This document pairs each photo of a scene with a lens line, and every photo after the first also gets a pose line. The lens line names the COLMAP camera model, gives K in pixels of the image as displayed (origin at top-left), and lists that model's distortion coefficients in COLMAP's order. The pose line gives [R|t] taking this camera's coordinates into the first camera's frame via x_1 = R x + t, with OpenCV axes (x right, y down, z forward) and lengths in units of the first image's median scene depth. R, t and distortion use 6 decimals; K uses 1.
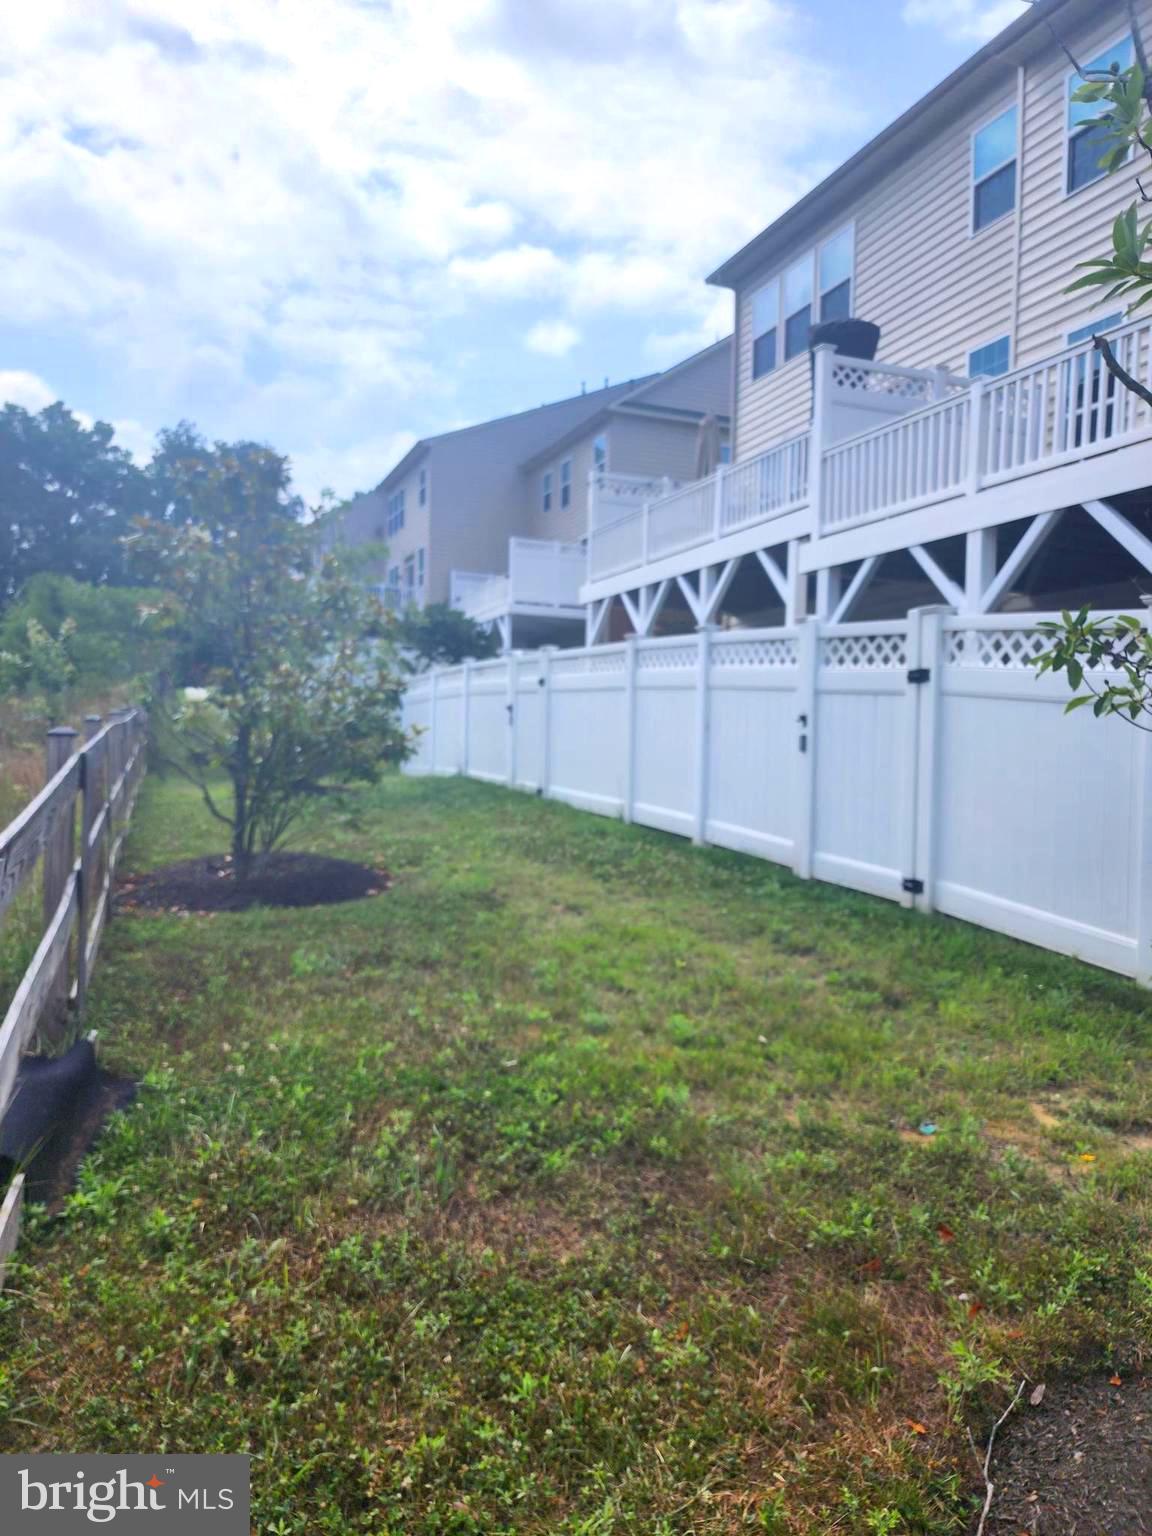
lens RADIAL K [[1043.9, 0, 572.9], [0, 1043.9, 770.3], [0, 0, 1]] dist [0.046114, -0.038230]
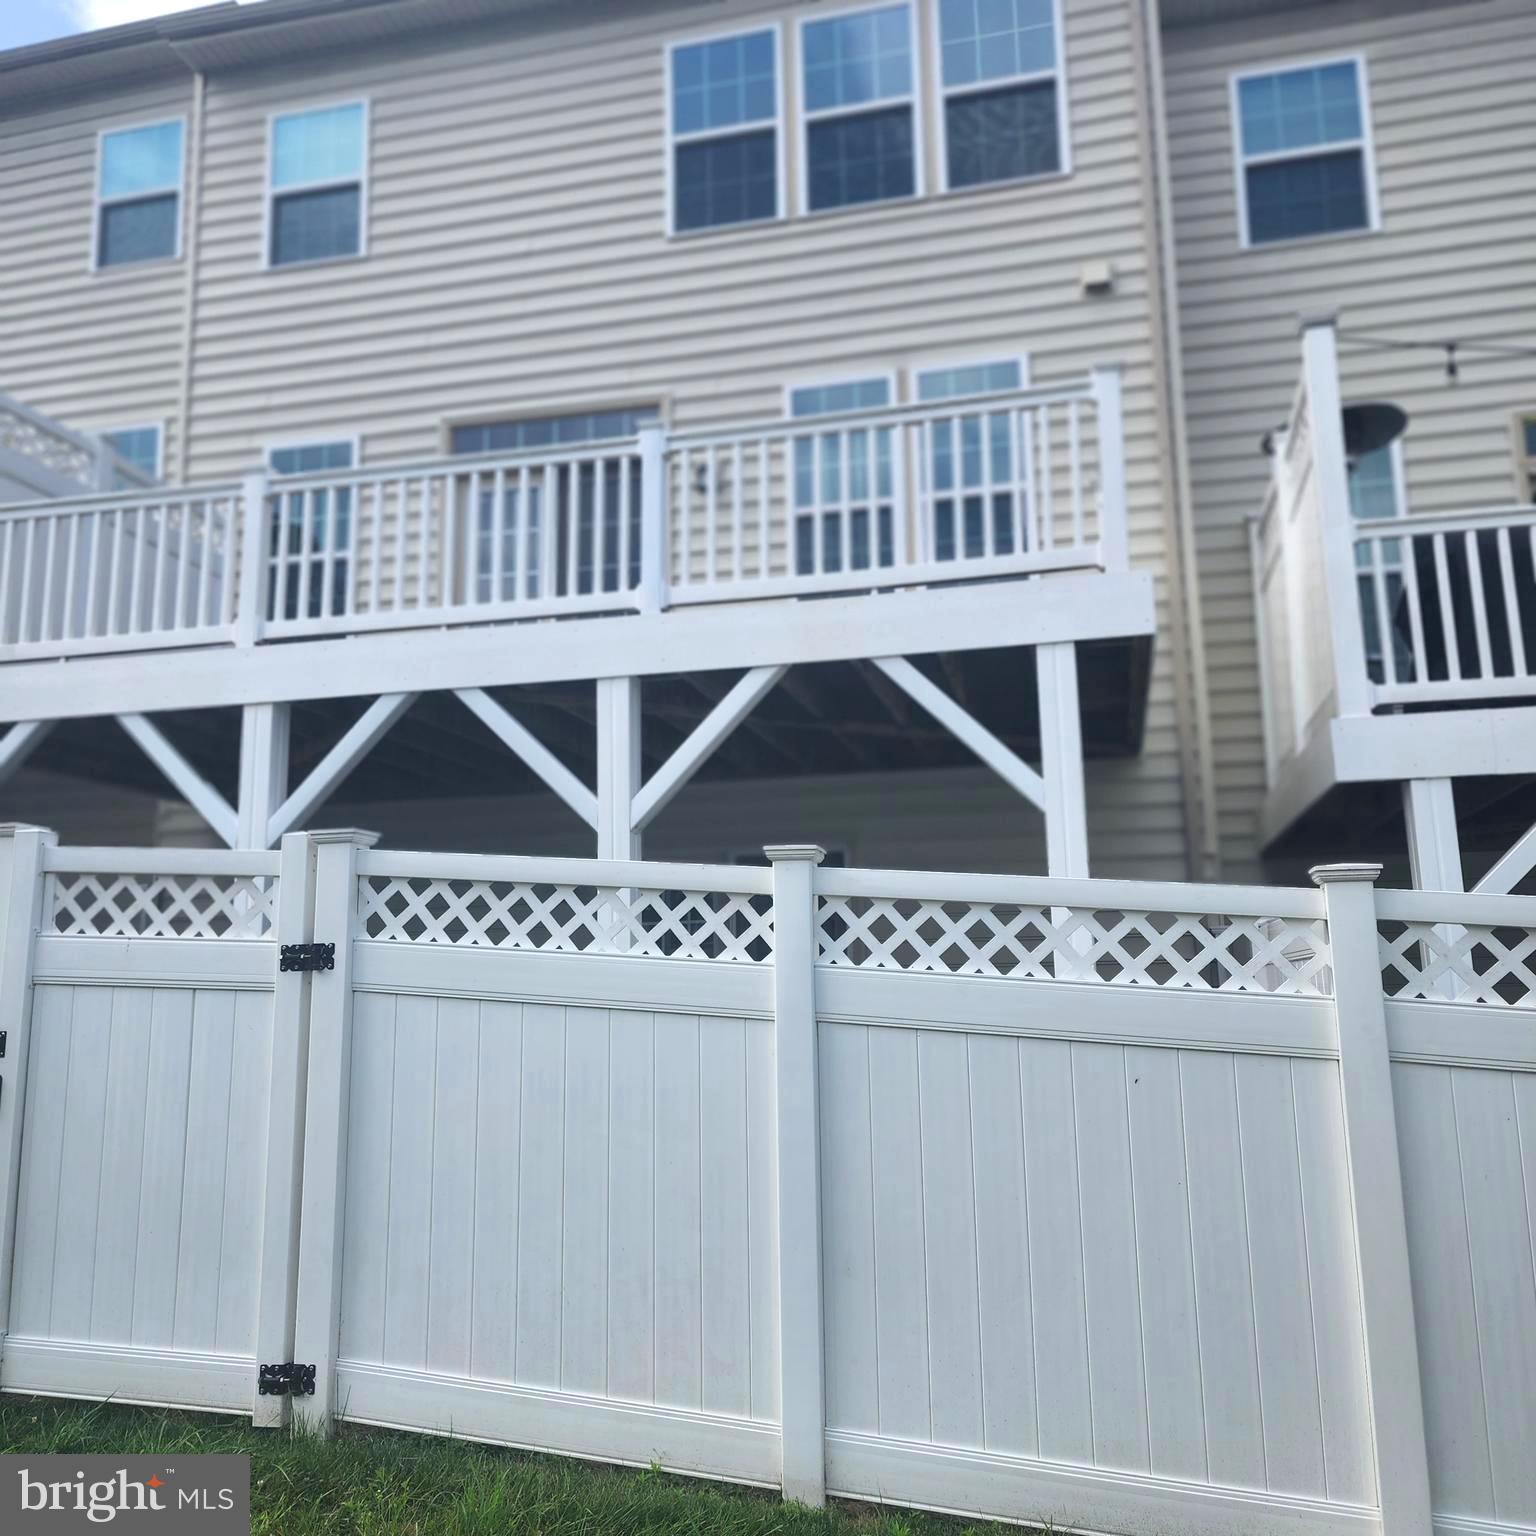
lens RADIAL K [[1393.0, 0, 768.1], [0, 1393.0, 768.7], [0, 0, 1]] dist [0.064659, -0.071720]
pose [[0.581766, 0.108526, 0.806084, -0.101631], [0.050559, 0.984316, -0.169012, -0.044873], [-0.811783, 0.139080, 0.567155, 0.338884]]
